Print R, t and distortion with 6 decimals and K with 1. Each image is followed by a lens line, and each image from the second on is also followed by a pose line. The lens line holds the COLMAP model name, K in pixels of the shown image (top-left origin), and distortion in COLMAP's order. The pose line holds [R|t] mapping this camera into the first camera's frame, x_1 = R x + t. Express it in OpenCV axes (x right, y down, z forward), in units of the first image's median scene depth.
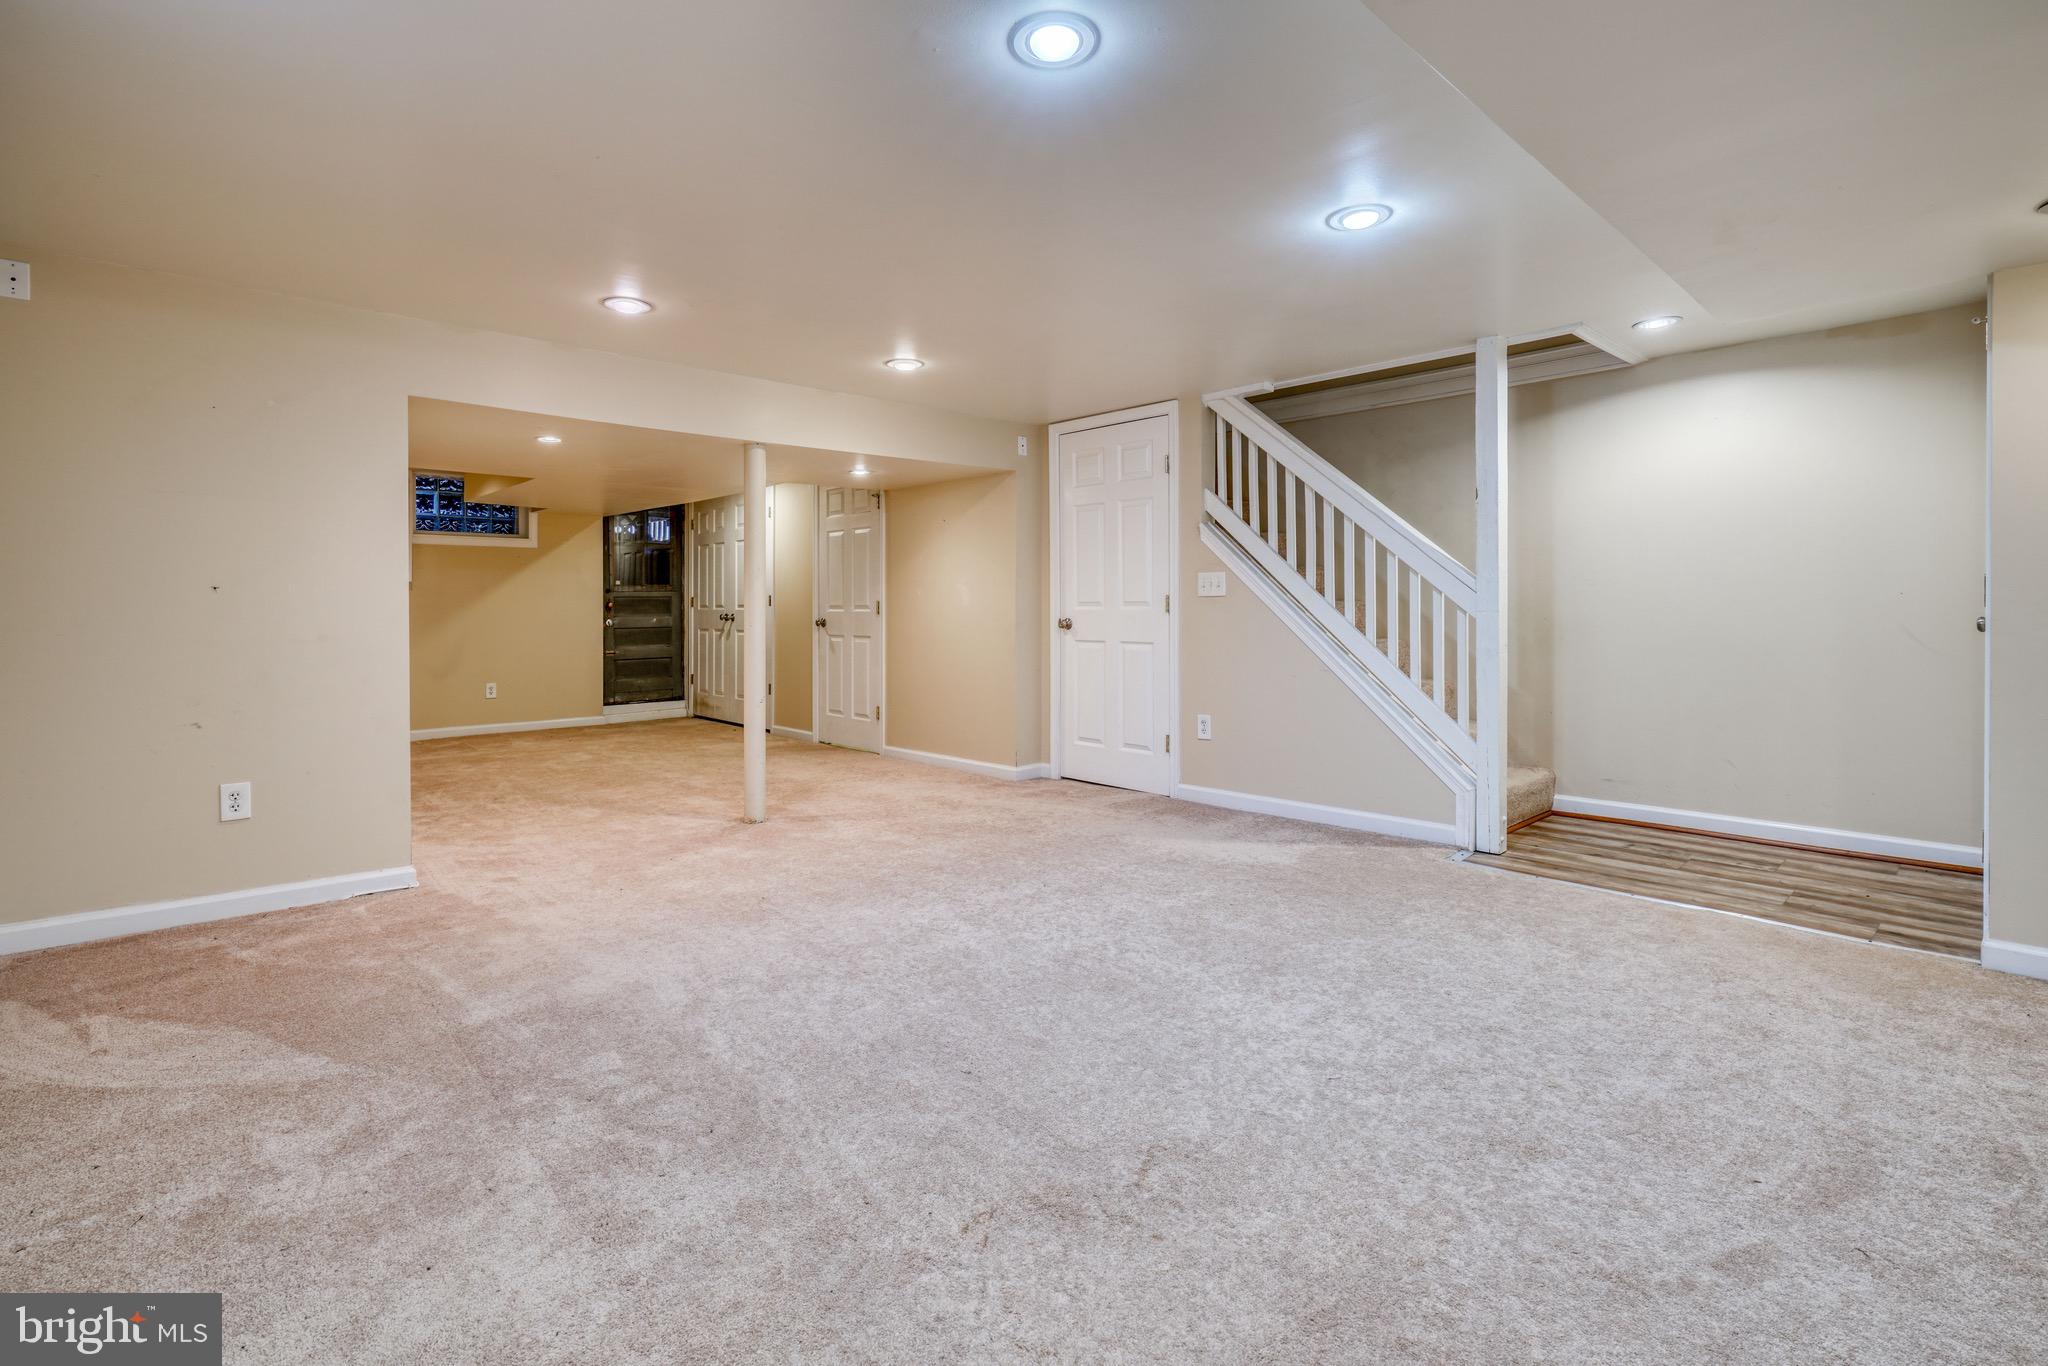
lens RADIAL K [[933.5, 0, 992.9], [0, 933.5, 622.2], [0, 0, 1]] dist [-0.000578, 0.000150]
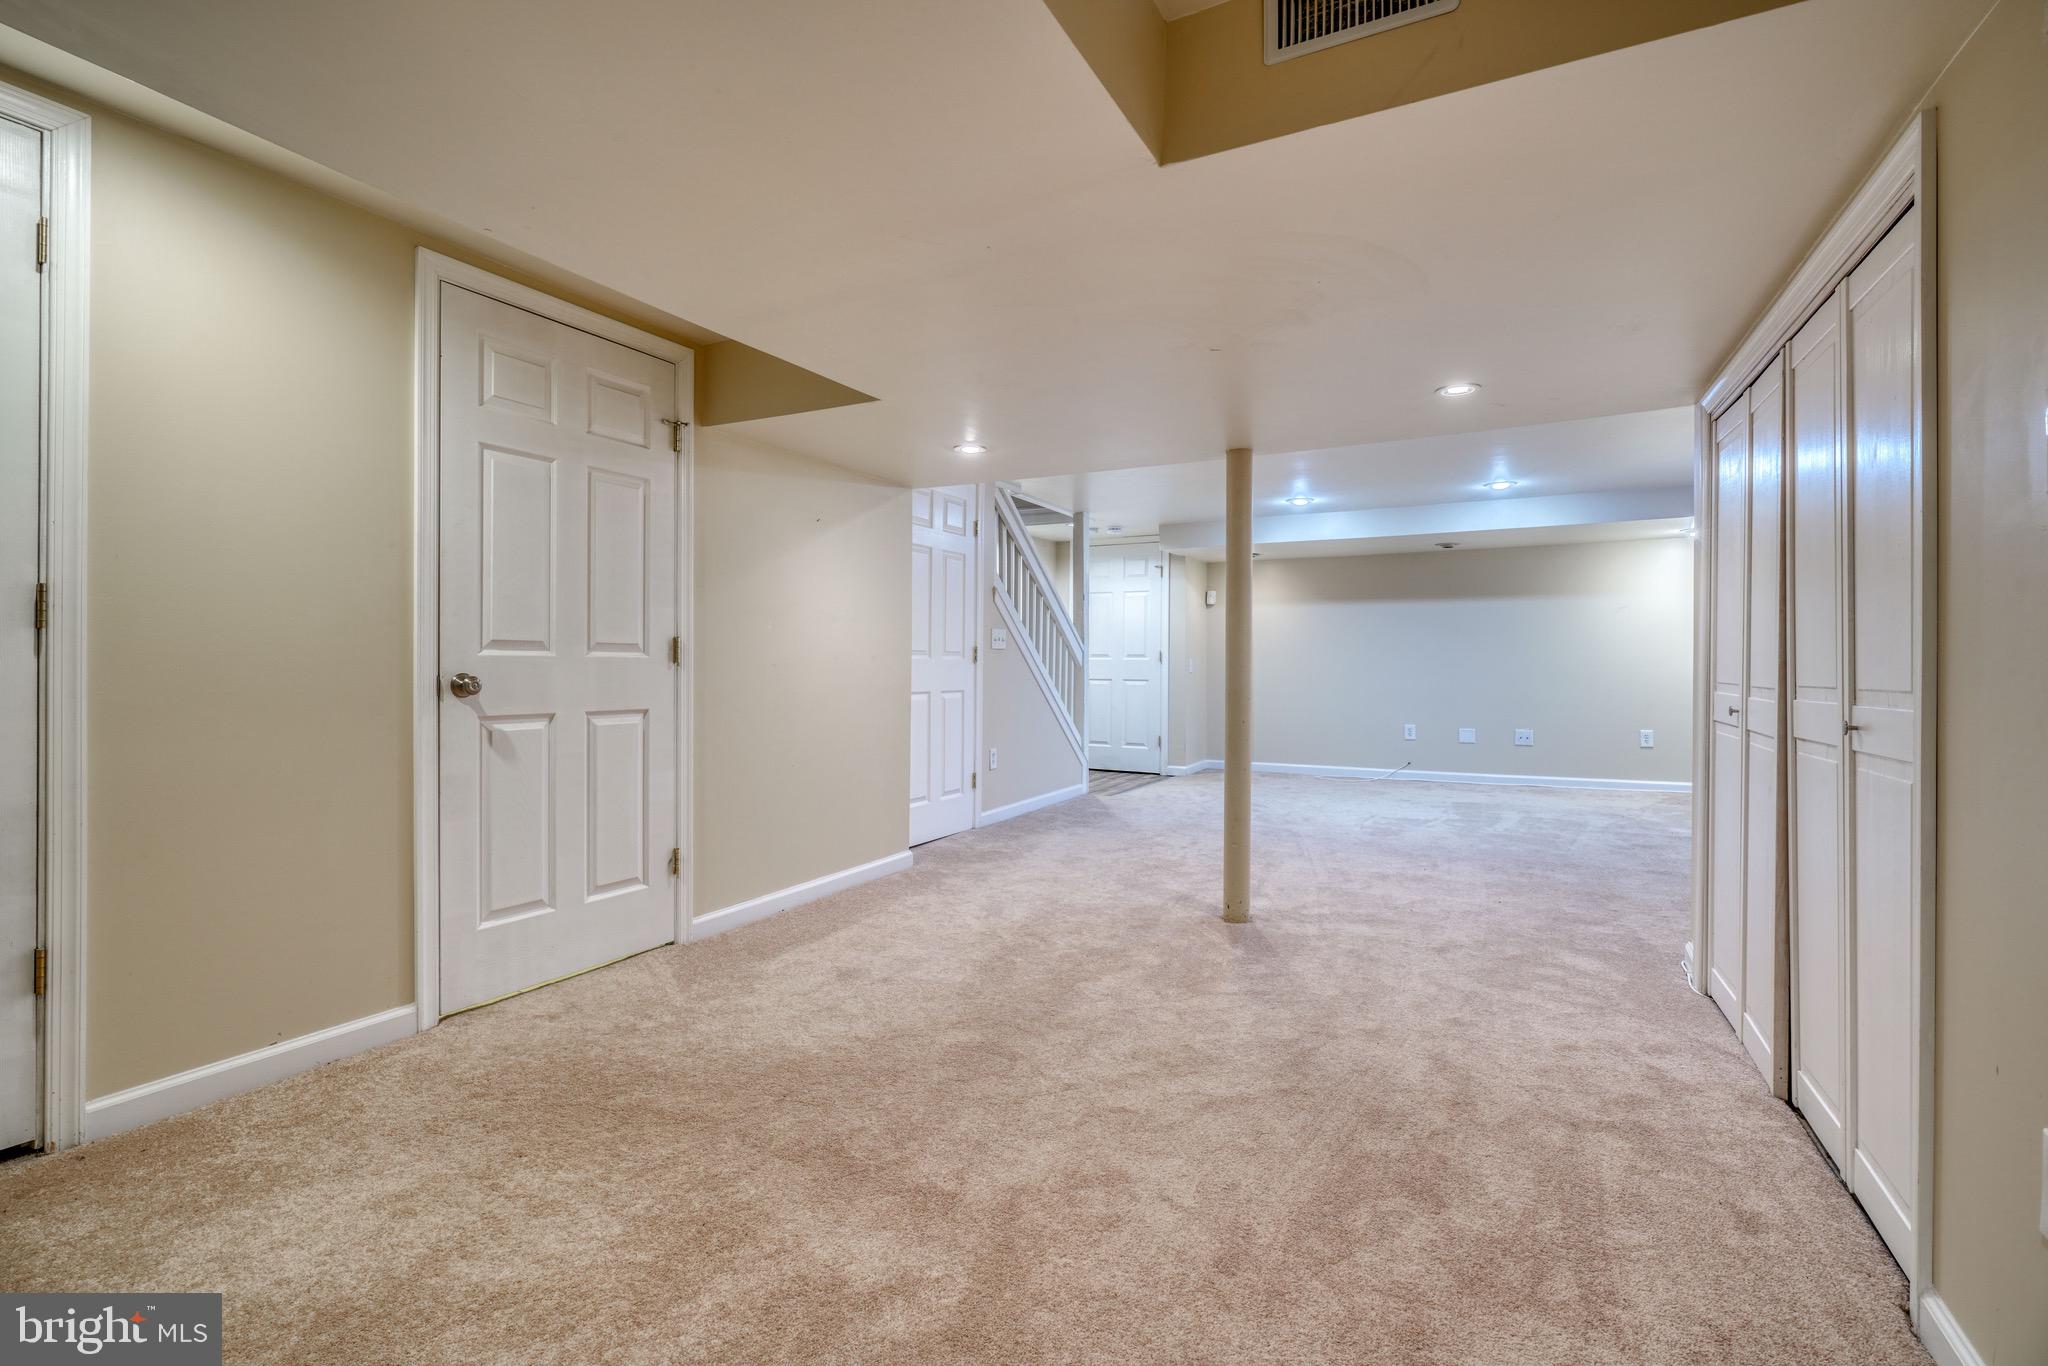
lens RADIAL K [[916.6, 0, 1014.5], [0, 916.6, 653.5], [0, 0, 1]] dist [-0.013356, 0.006902]
pose [[-0.339243, 0.007657, 0.940667, -0.491393], [0.003678, 0.999970, -0.006813, -0.007452], [-0.940691, 0.001149, -0.339261, 0.758041]]
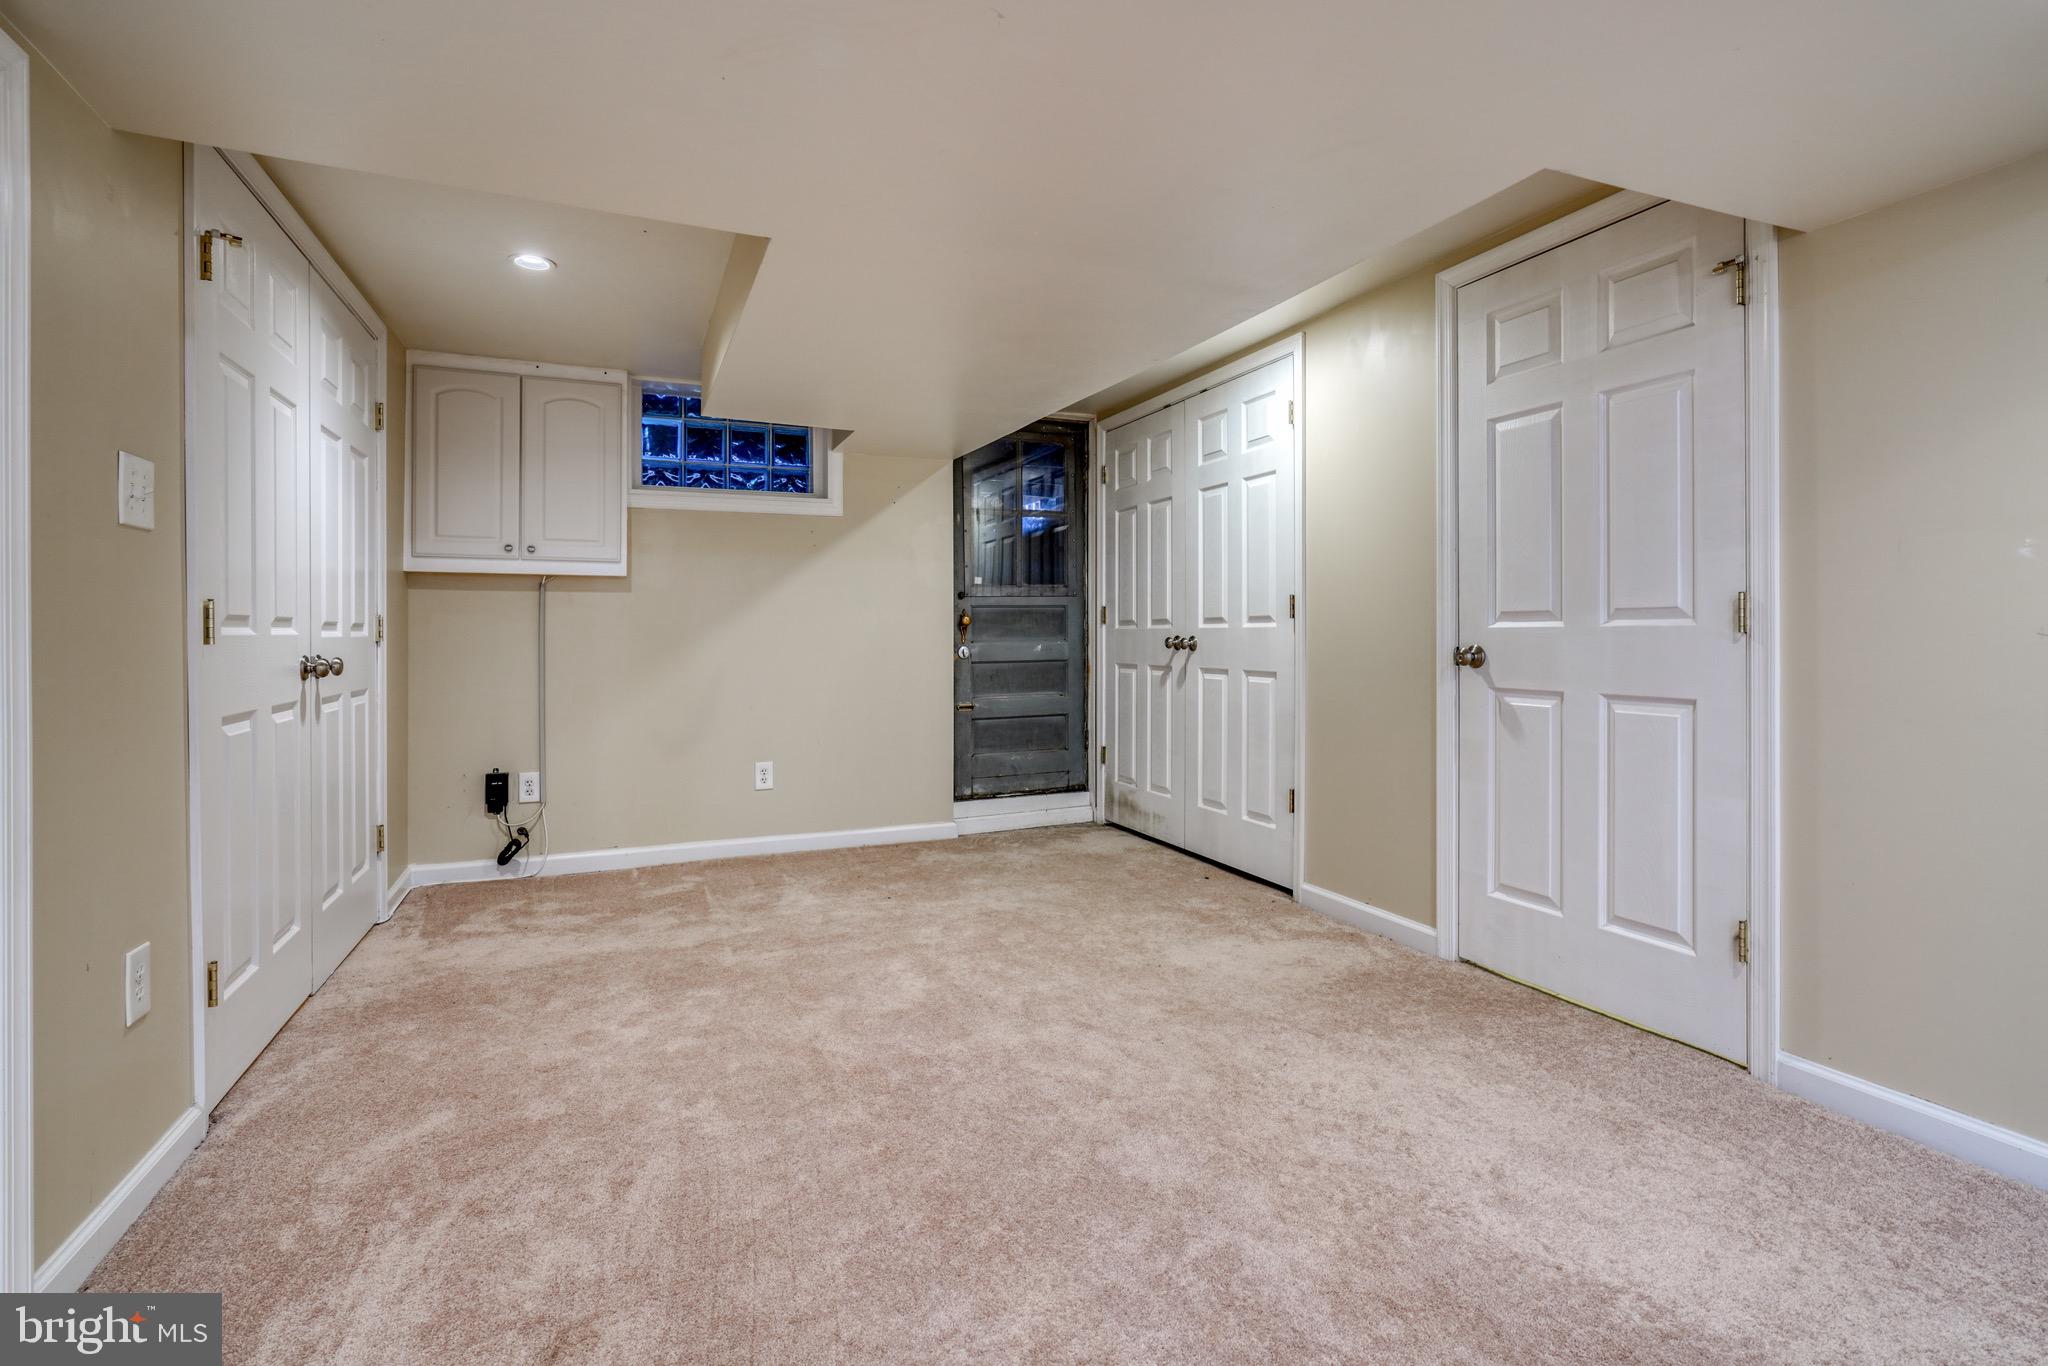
lens RADIAL K [[959.0, 0, 1027.1], [0, 959.0, 648.6], [0, 0, 1]] dist [-0.003060, -0.000015]
pose [[0.948738, 0.003630, -0.316044, -0.192280], [-0.003650, 0.999993, 0.000529, -0.002057], [0.316044, 0.000652, 0.948744, 0.464134]]
